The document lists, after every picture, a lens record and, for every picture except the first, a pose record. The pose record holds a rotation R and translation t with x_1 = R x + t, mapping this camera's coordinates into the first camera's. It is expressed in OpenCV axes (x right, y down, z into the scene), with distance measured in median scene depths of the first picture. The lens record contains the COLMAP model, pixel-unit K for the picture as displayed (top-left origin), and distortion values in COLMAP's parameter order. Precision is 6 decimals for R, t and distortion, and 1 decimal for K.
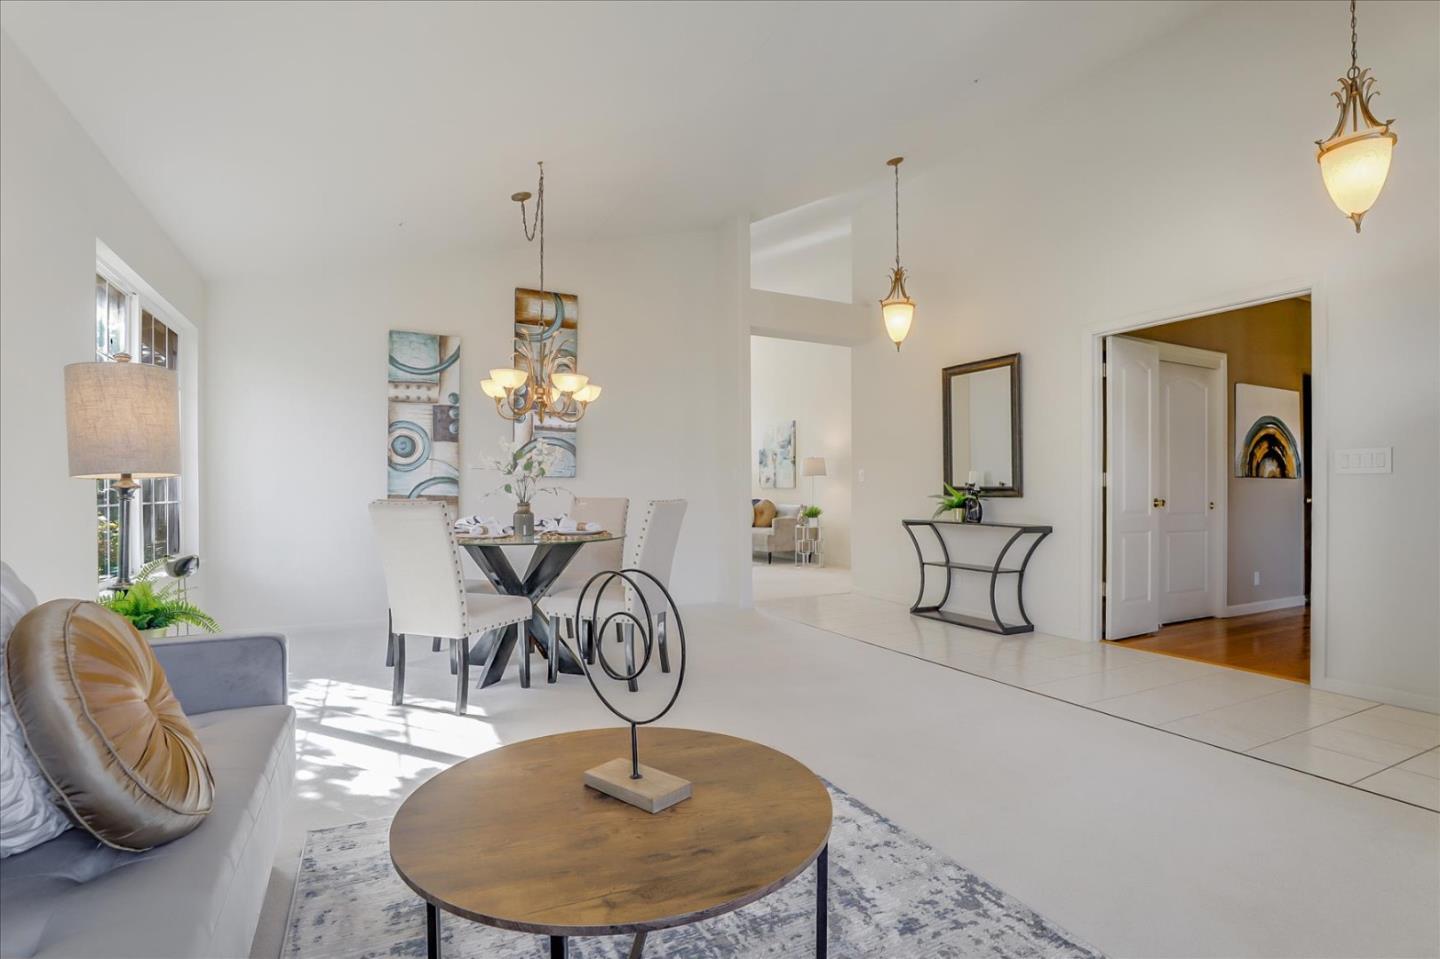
lens RADIAL K [[680.8, 0, 715.4], [0, 680.8, 490.6], [0, 0, 1]] dist [-0.031667, 0.003947]
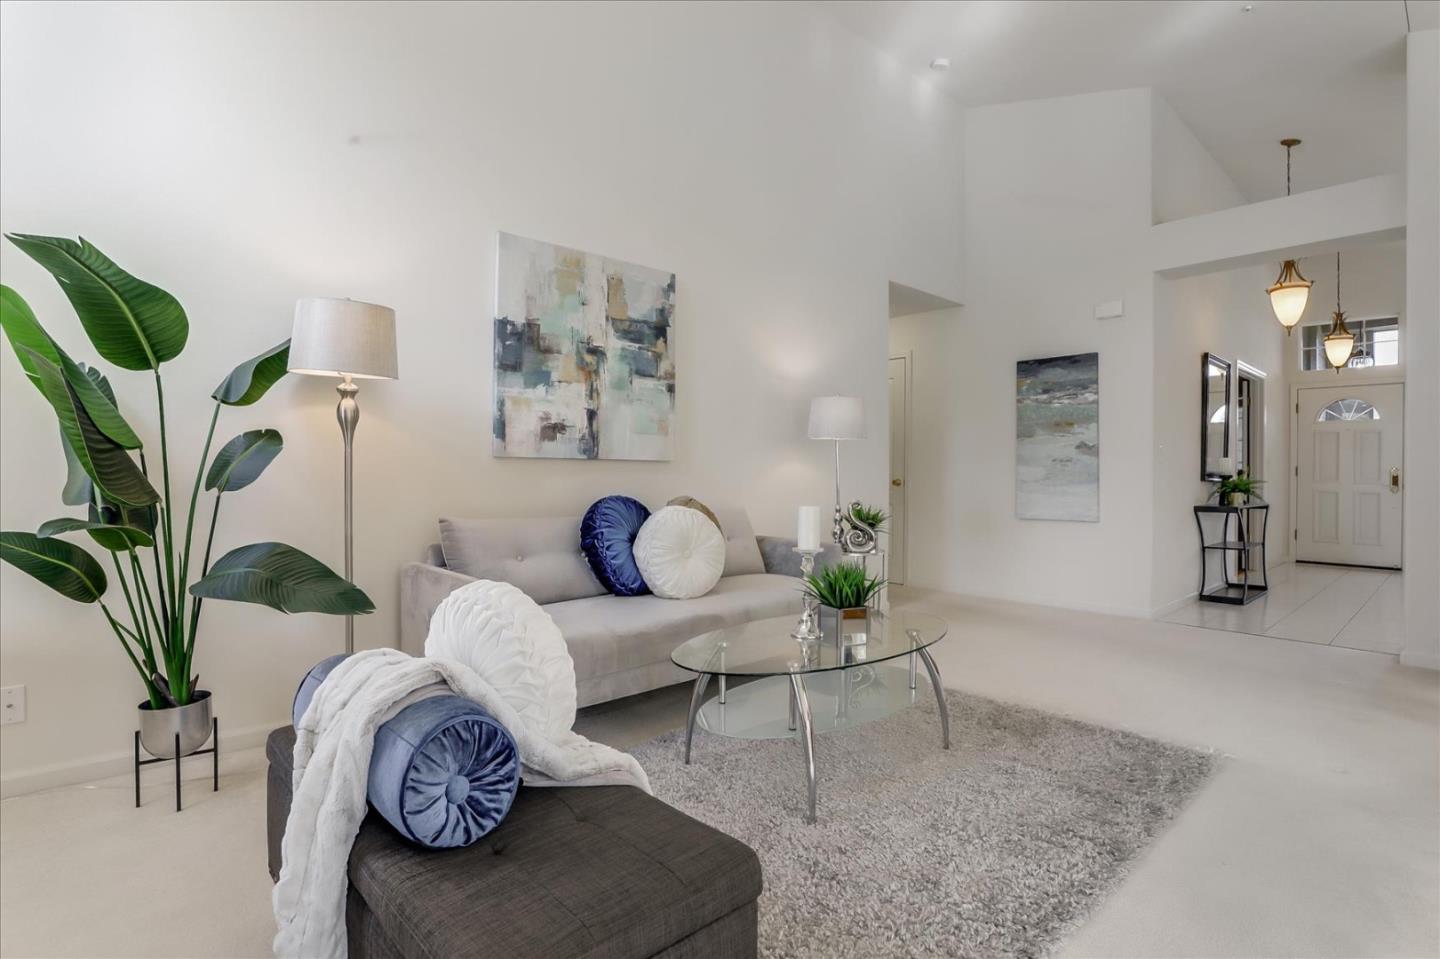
lens RADIAL K [[677.8, 0, 721.4], [0, 677.8, 477.3], [0, 0, 1]] dist [-0.041931, 0.008846]
pose [[-0.256380, -0.007805, 0.966544, -0.231227], [-0.007388, 0.999954, 0.006115, 0.002344], [-0.966548, -0.005573, -0.256426, 1.030145]]
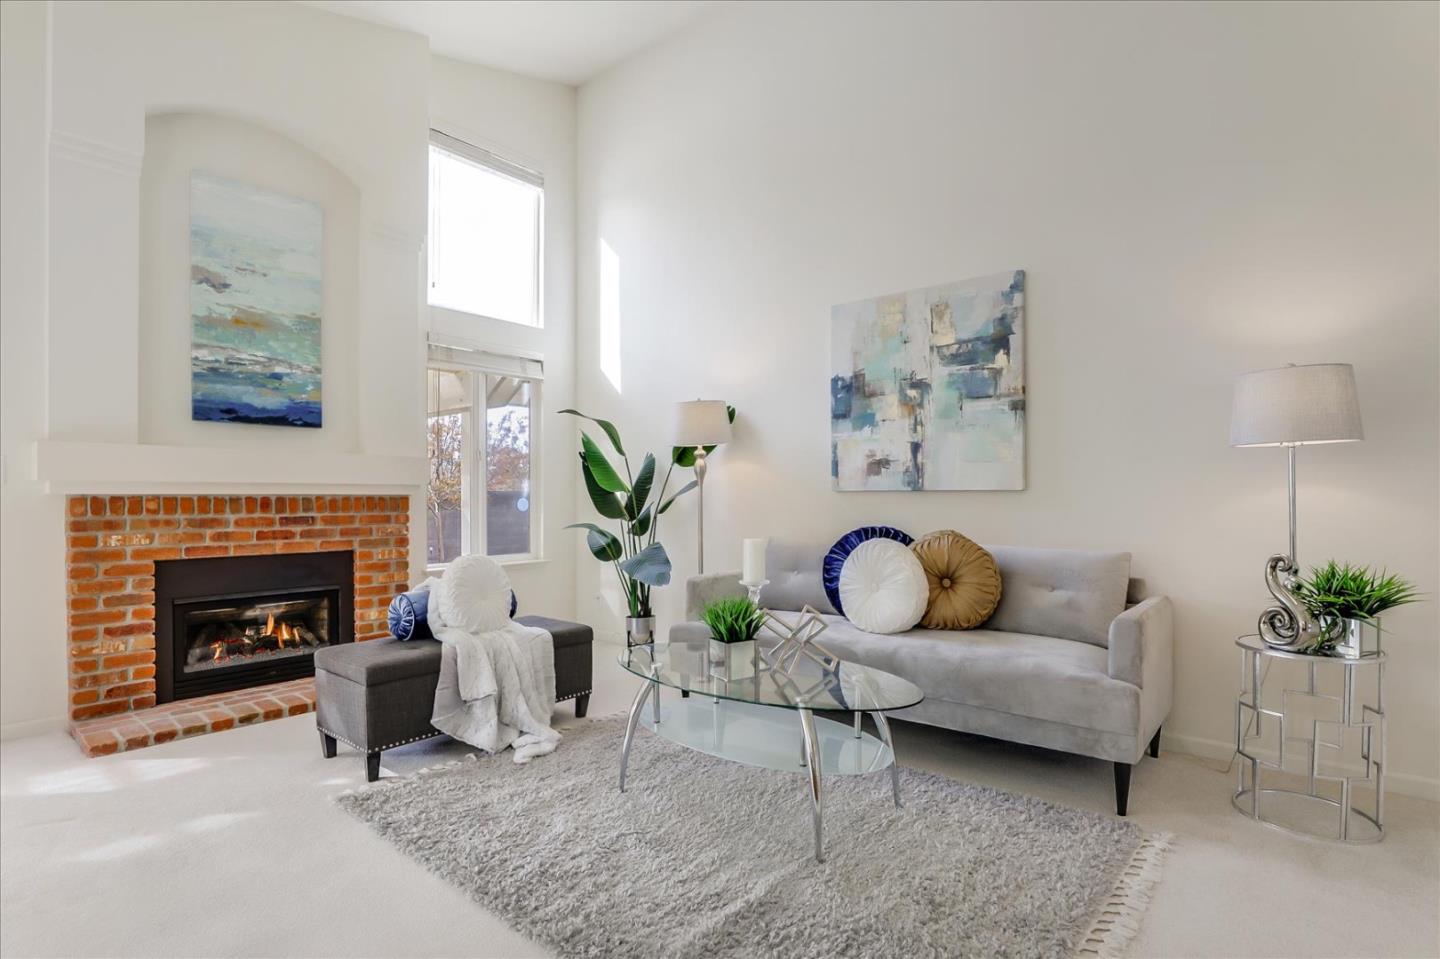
lens RADIAL K [[718.7, 0, 709.4], [0, 718.7, 495.4], [0, 0, 1]] dist [-0.033844, -0.000790]
pose [[0.919858, -0.004723, 0.392223, -0.135728], [0.003408, 0.999986, 0.004049, -0.003296], [-0.392237, -0.002388, 0.919861, 0.733504]]
